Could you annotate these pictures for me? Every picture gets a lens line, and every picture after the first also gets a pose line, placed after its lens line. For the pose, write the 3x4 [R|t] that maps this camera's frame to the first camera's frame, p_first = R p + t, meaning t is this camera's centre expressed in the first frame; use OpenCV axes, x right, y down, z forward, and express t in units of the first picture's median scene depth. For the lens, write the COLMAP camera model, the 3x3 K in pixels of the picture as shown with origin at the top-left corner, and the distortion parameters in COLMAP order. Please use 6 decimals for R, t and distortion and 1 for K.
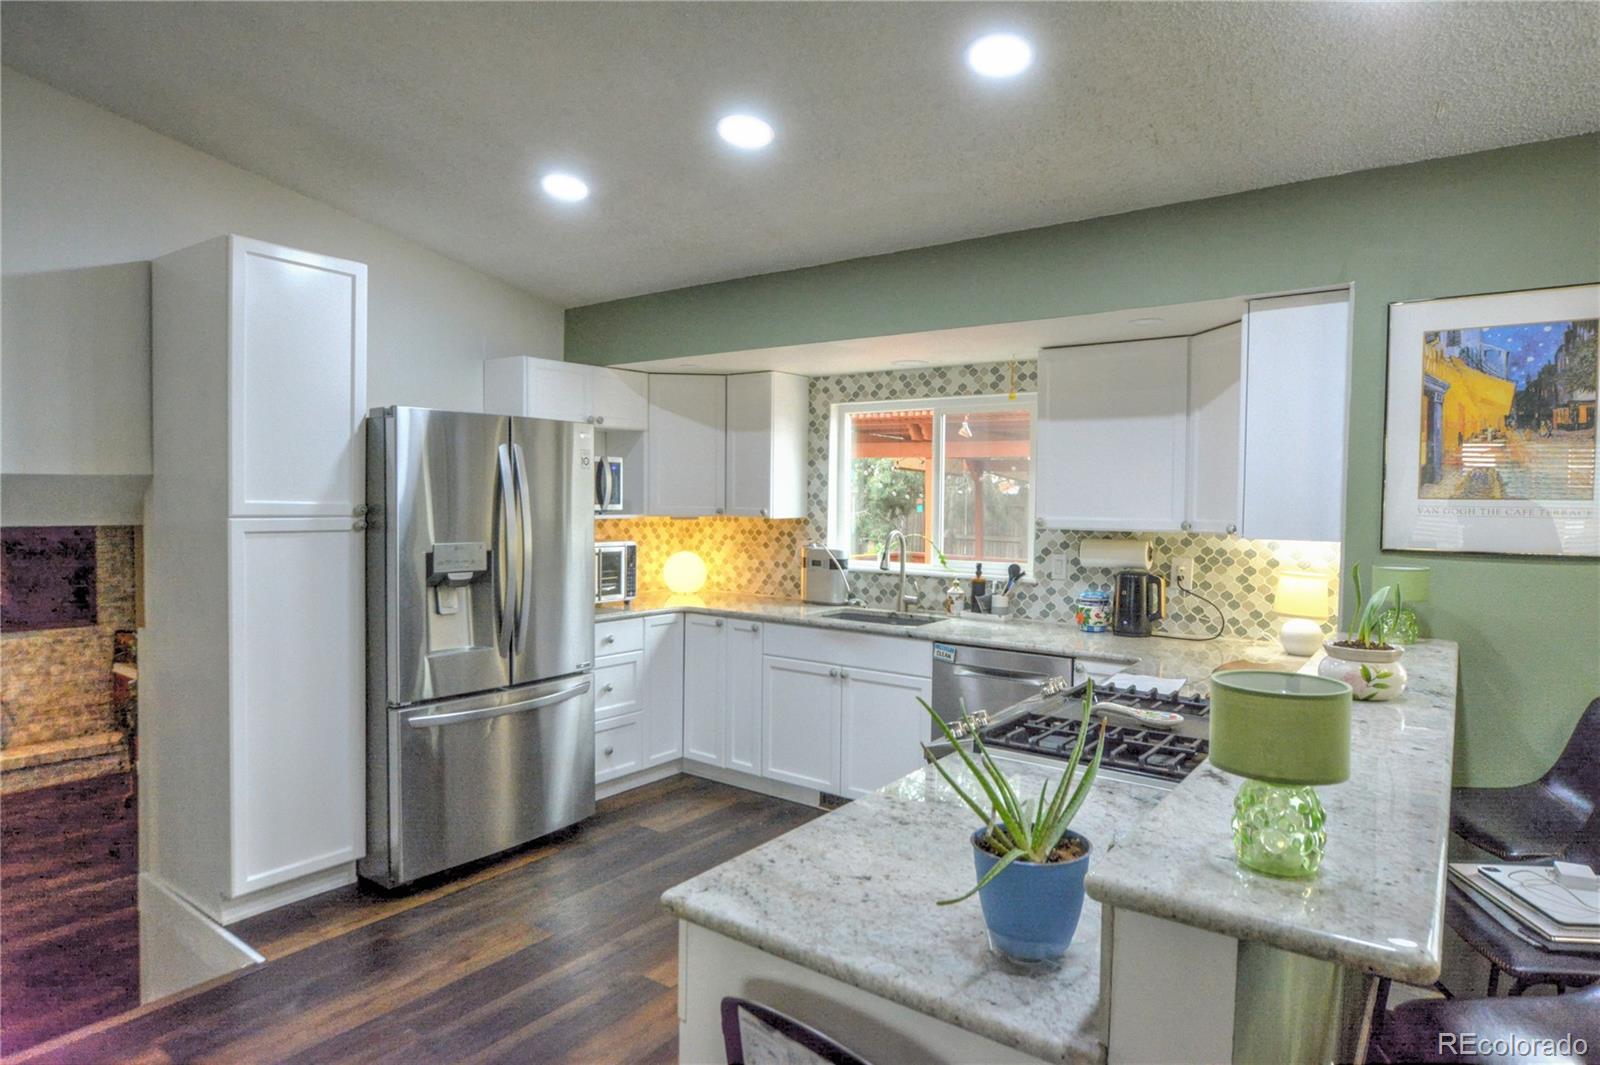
lens RADIAL K [[913.1, 0, 809.3], [0, 913.1, 536.0], [0, 0, 1]] dist [-0.019287, 0.005719]
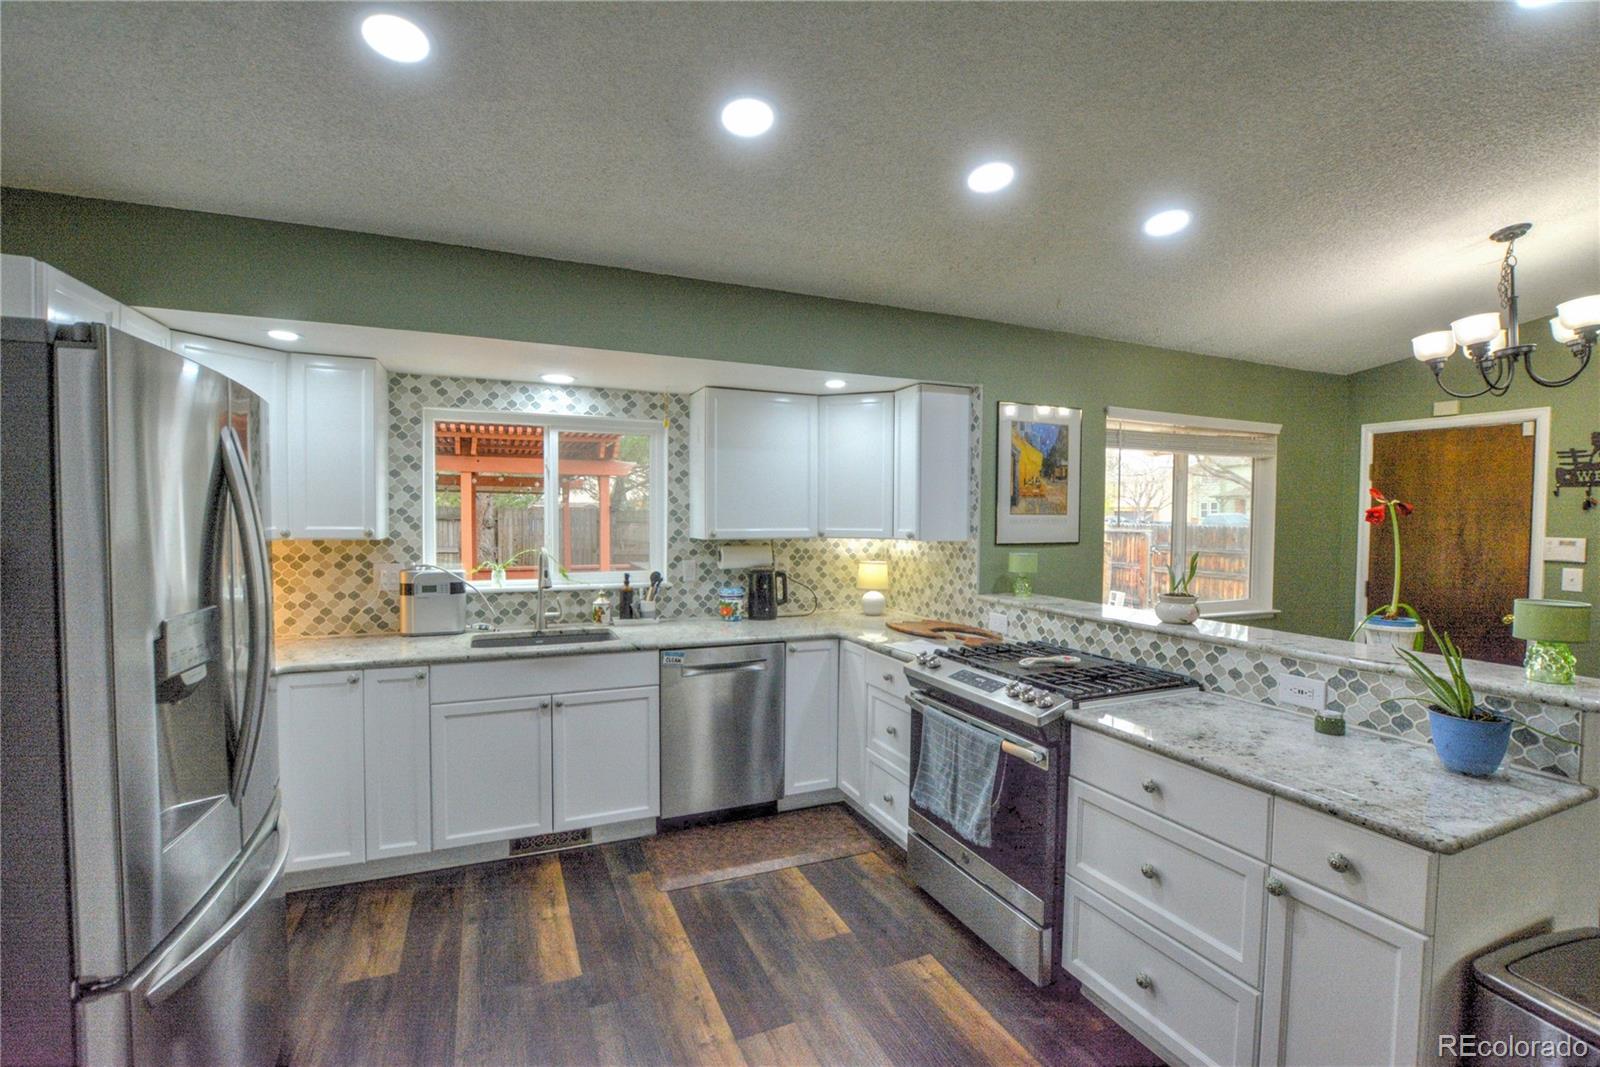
lens RADIAL K [[707.1, 0, 806.1], [0, 707.1, 536.4], [0, 0, 1]] dist [-0.035316, 0.005629]
pose [[0.498468, -0.035840, 0.866167, -0.431732], [0.034304, 0.999178, 0.021603, -0.024875], [-0.866229, 0.018945, 0.499288, 0.394609]]
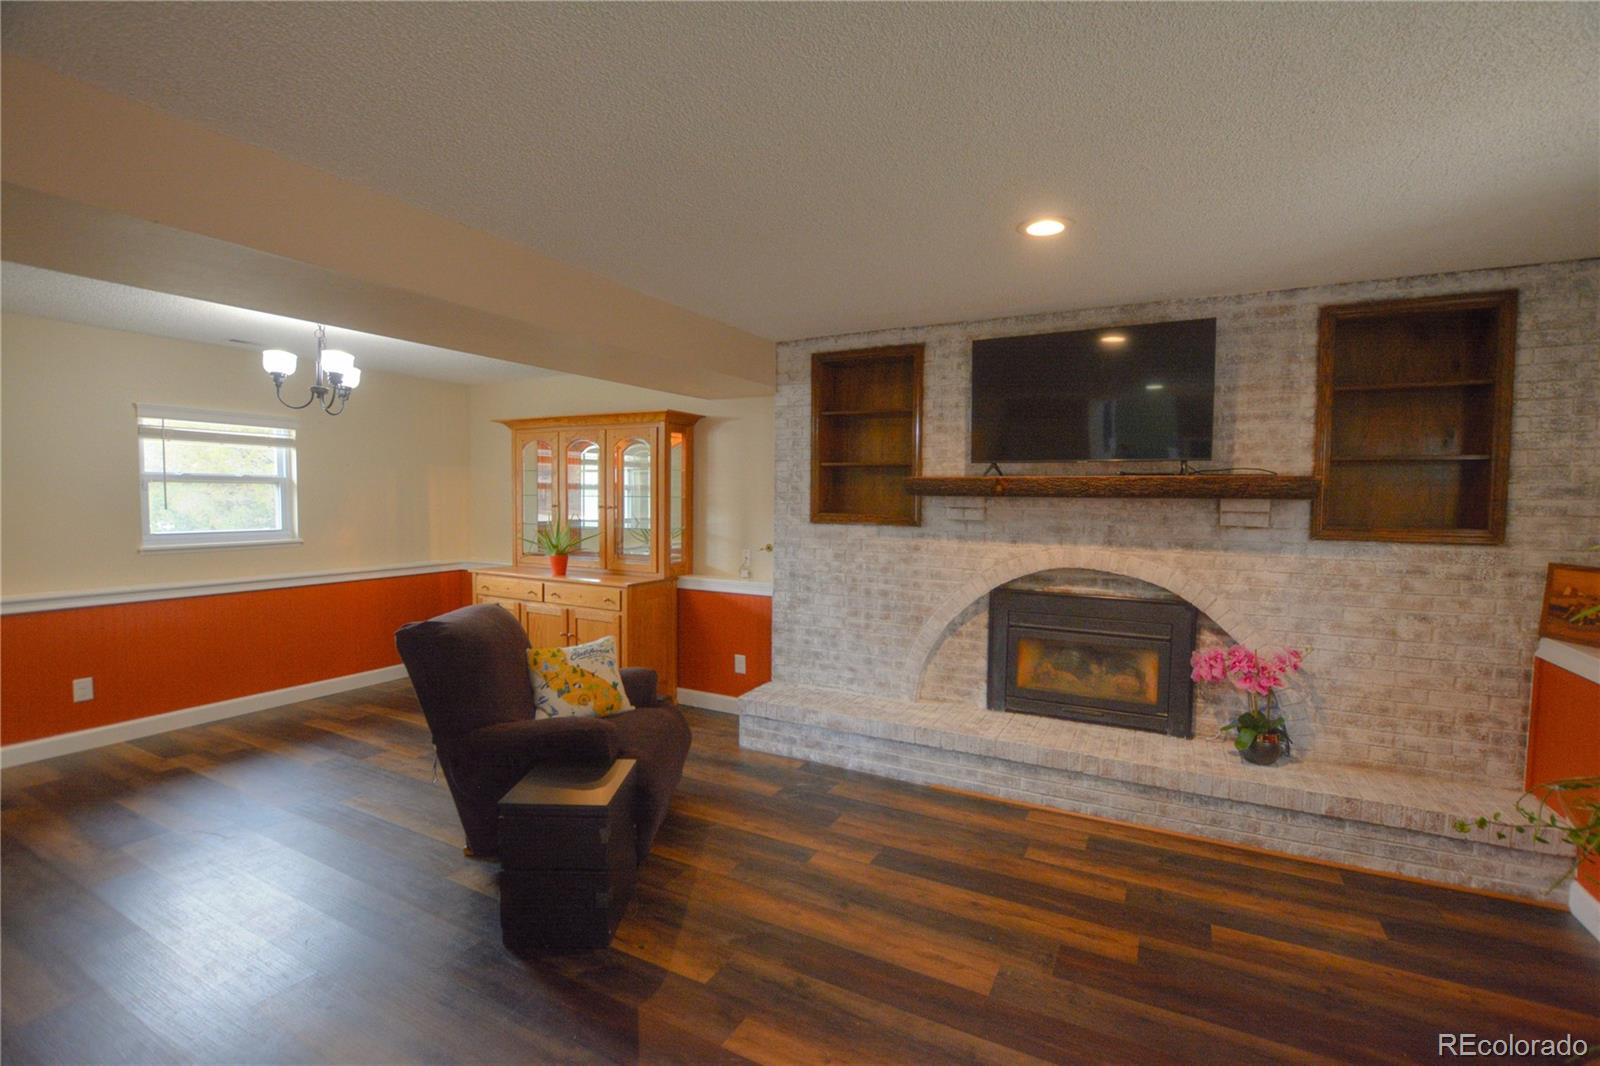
lens RADIAL K [[707.1, 0, 806.5], [0, 707.1, 534.4], [0, 0, 1]] dist [-0.035316, 0.005629]
pose [[0.151918, 0.037013, -0.987700, -0.974146], [-0.049249, 0.998341, 0.029837, 0.191689], [0.987165, 0.044111, 0.153489, 1.167083]]
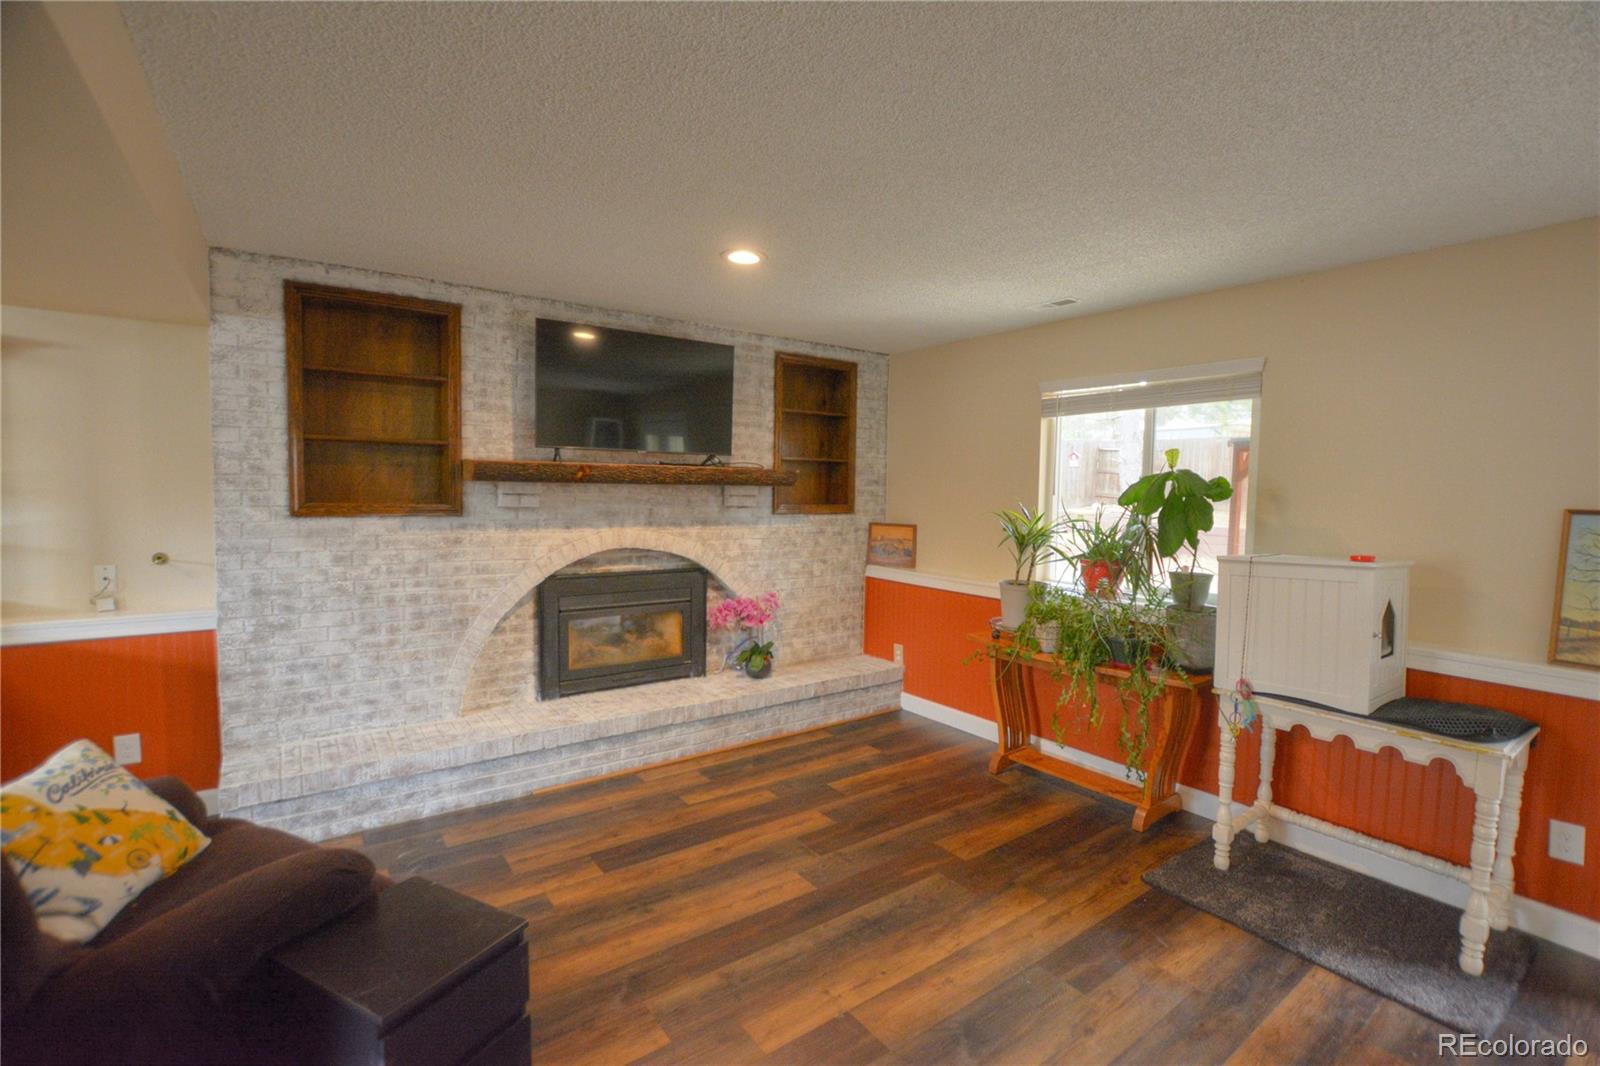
lens RADIAL K [[707.1, 0, 803.9], [0, 707.1, 534.3], [0, 0, 1]] dist [-0.035316, 0.005629]
pose [[0.955580, 0.019774, -0.294069, -1.258080], [-0.014501, 0.999693, 0.020102, 0.201023], [0.294376, -0.014945, 0.955573, 0.803416]]
